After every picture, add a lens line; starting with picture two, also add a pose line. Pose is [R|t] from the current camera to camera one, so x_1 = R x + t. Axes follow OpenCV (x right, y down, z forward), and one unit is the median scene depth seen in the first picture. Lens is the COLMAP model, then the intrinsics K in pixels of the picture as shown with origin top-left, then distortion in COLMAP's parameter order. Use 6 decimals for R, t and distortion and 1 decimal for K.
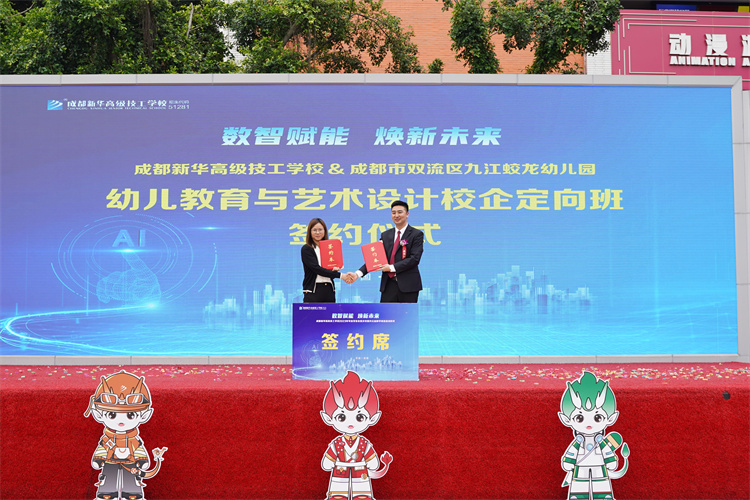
lens RADIAL K [[1031.9, 0, 378.2], [0, 1031.9, 260.3], [0, 0, 1]] dist [-0.064696, 0.000000]
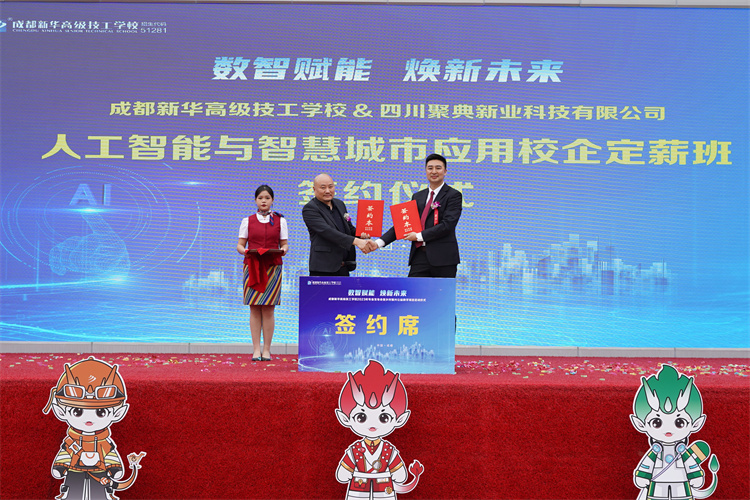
lens RADIAL K [[1307.7, 0, 373.5], [0, 1307.7, 253.3], [0, 0, 1]] dist [0.017947, 0.000000]
pose [[0.999832, 0.010499, -0.015023, -0.006653], [-0.010202, 0.999753, 0.019742, 0.001756], [0.015227, -0.019586, 0.999692, -0.014709]]
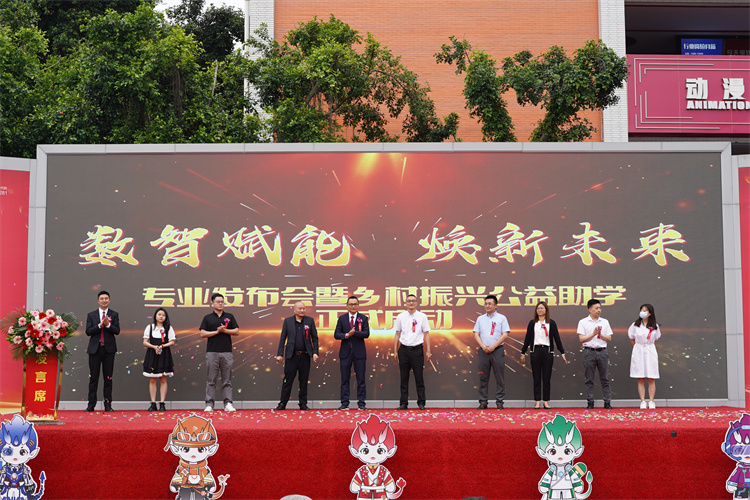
lens RADIAL K [[1193.0, 0, 377.0], [0, 1193.0, 252.1], [0, 0, 1]] dist [-0.019254, 0.000000]
pose [[0.999814, -0.003913, -0.018896, 0.004186], [0.003365, 0.999576, -0.028928, -0.028657], [0.019002, 0.028859, 0.999403, -0.272533]]
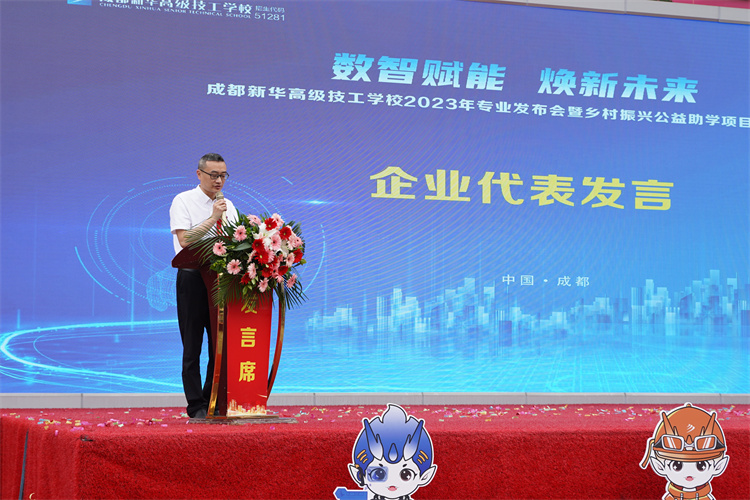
lens RADIAL K [[1607.1, 0, 387.7], [0, 1607.1, 249.6], [0, 0, 1]] dist [0.084871, 0.000000]
pose [[0.945779, 0.030048, 0.323418, -0.460284], [-0.028203, 0.999548, -0.010392, 0.009305], [-0.323584, 0.000707, 0.946199, -0.004575]]
